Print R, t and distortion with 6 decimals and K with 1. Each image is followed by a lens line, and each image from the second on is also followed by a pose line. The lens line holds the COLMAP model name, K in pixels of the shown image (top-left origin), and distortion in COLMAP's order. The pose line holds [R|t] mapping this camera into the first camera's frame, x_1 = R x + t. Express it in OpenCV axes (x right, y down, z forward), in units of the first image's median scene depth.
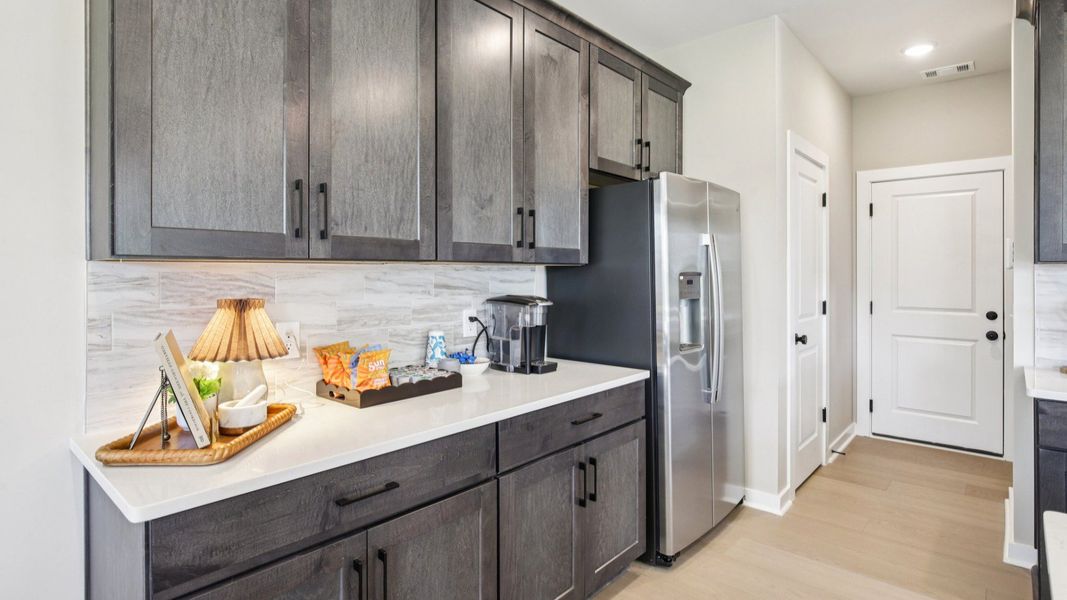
lens RADIAL K [[544.9, 0, 533.2], [0, 544.9, 273.3], [0, 0, 1]] dist [-0.009601, -0.000475]
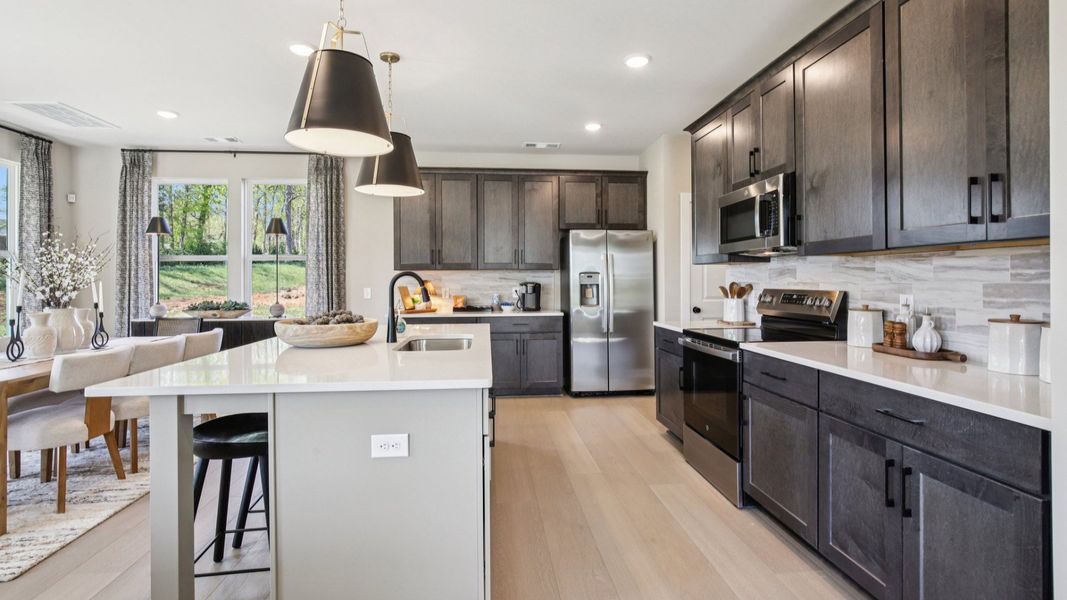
lens RADIAL K [[493.2, 0, 531.5], [0, 493.2, 279.0], [0, 0, 1]] dist [-0.009805, 0.001386]
pose [[0.726405, -0.003965, -0.687255, 1.860777], [0.002087, 0.999991, -0.003564, 0.040205], [0.687264, 0.001155, 0.726407, -0.800486]]
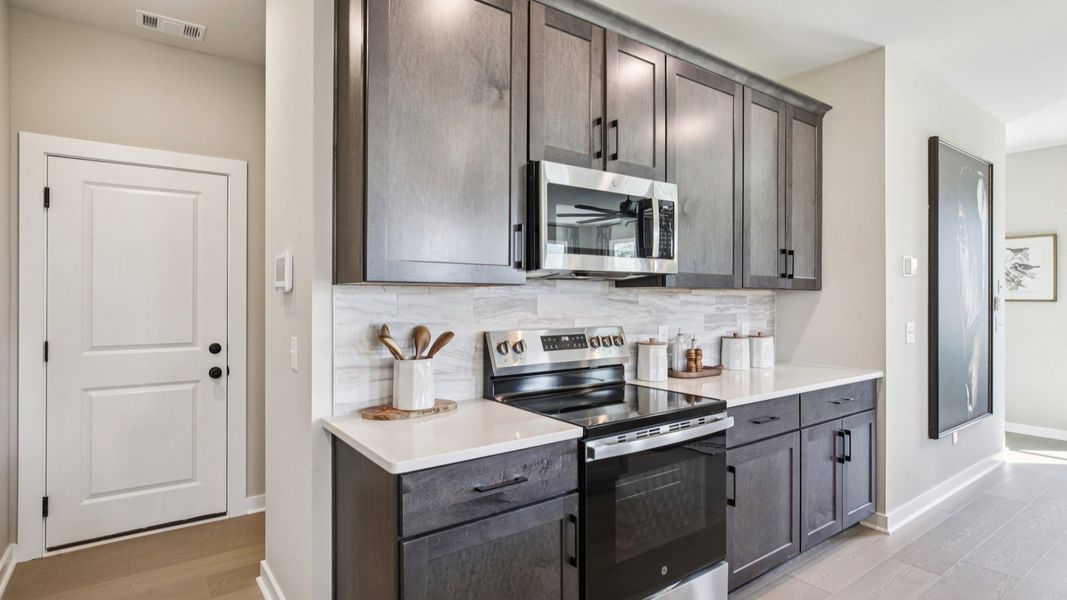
lens RADIAL K [[542.4, 0, 533.7], [0, 542.4, 295.8], [0, 0, 1]] dist [-0.001611, 0.000013]
pose [[0.212343, 0.003908, 0.977187, 0.259599], [0.000790, 0.999991, -0.004170, 0.002149], [-0.977195, 0.001658, 0.212338, 0.642027]]
